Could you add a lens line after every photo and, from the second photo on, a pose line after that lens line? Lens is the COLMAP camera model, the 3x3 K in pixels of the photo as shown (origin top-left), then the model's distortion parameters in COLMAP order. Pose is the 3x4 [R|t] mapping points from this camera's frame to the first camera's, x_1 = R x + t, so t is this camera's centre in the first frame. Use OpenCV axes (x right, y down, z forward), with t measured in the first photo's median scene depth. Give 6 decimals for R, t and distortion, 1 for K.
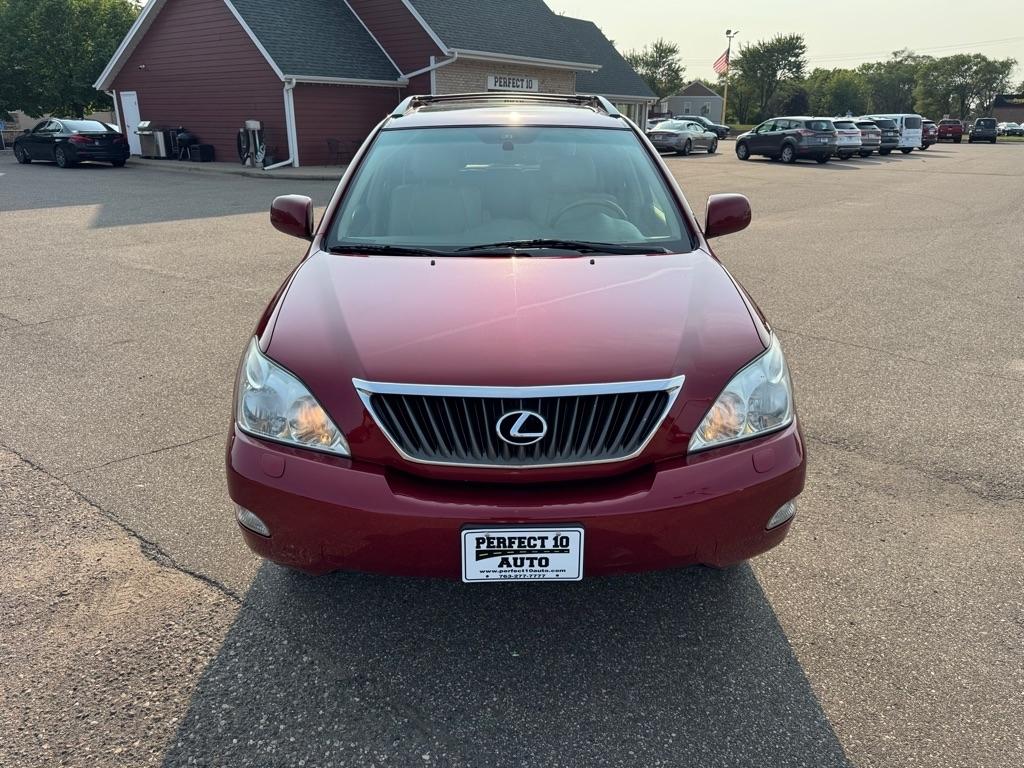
lens RADIAL K [[736.6, 0, 519.4], [0, 736.6, 381.0], [0, 0, 1]] dist [0.025157, -0.035914]
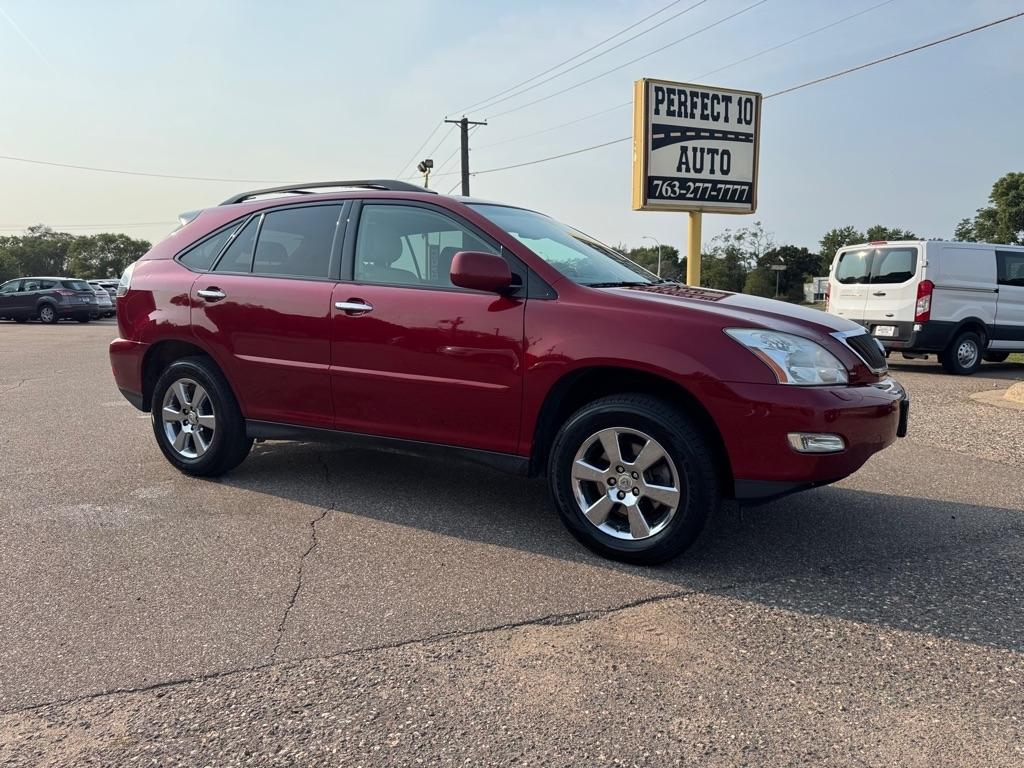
lens RADIAL K [[728.1, 0, 512.0], [0, 728.1, 384.0], [0, 0, 1]] dist [0.073079, -0.108093]
pose [[0.505722, -0.100906, 0.856775, -1.374511], [0.285568, 0.956728, -0.055882, -0.007656], [-0.814062, 0.272929, 0.512653, 0.578309]]
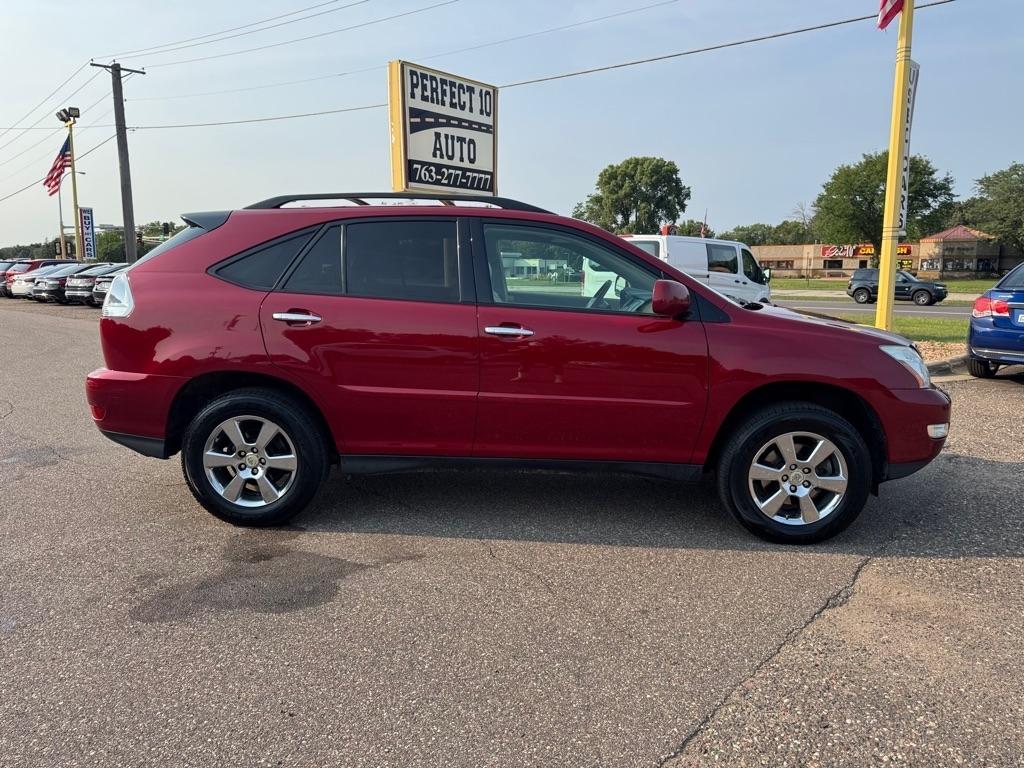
lens RADIAL K [[728.1, 0, 512.0], [0, 728.1, 384.0], [0, 0, 1]] dist [0.073079, -0.108093]
pose [[0.055547, -0.155790, 0.986227, -1.664977], [0.328622, 0.935572, 0.129279, -0.382437], [-0.942827, 0.316915, 0.103164, 1.357967]]
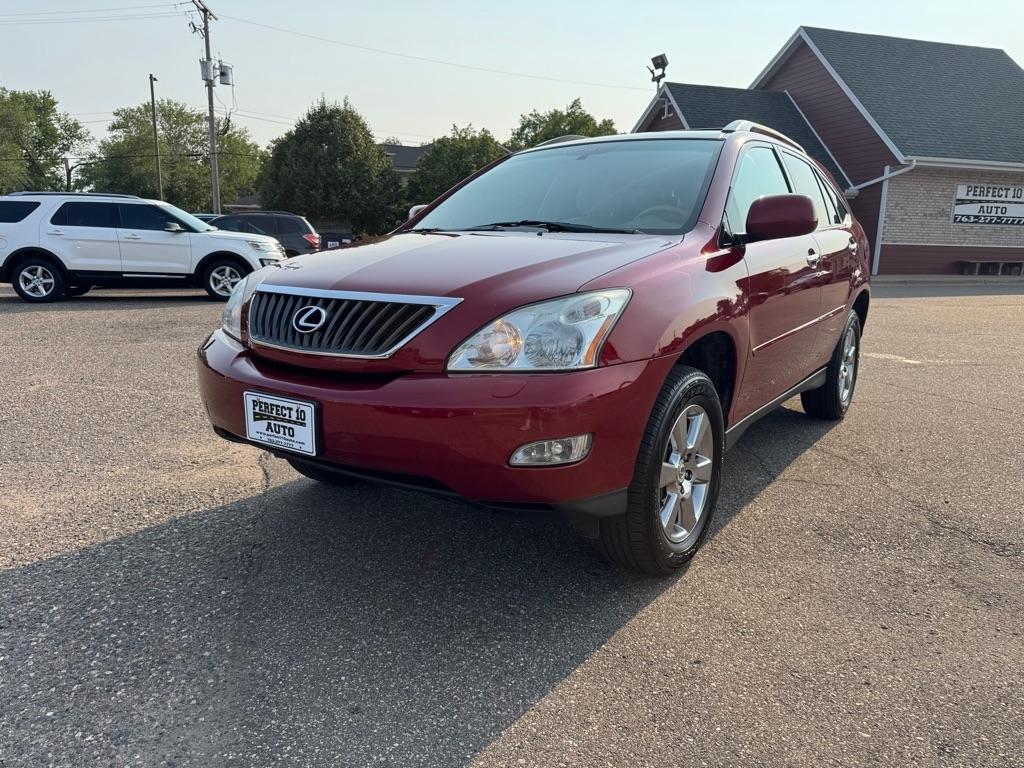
lens RADIAL K [[728.6, 0, 502.9], [0, 728.6, 382.2], [0, 0, 1]] dist [0.042772, -0.044730]
pose [[0.803099, 0.123411, -0.582925, 0.654786], [-0.211348, 0.973705, -0.085032, 0.135055], [0.557103, 0.191490, 0.808065, 0.169444]]
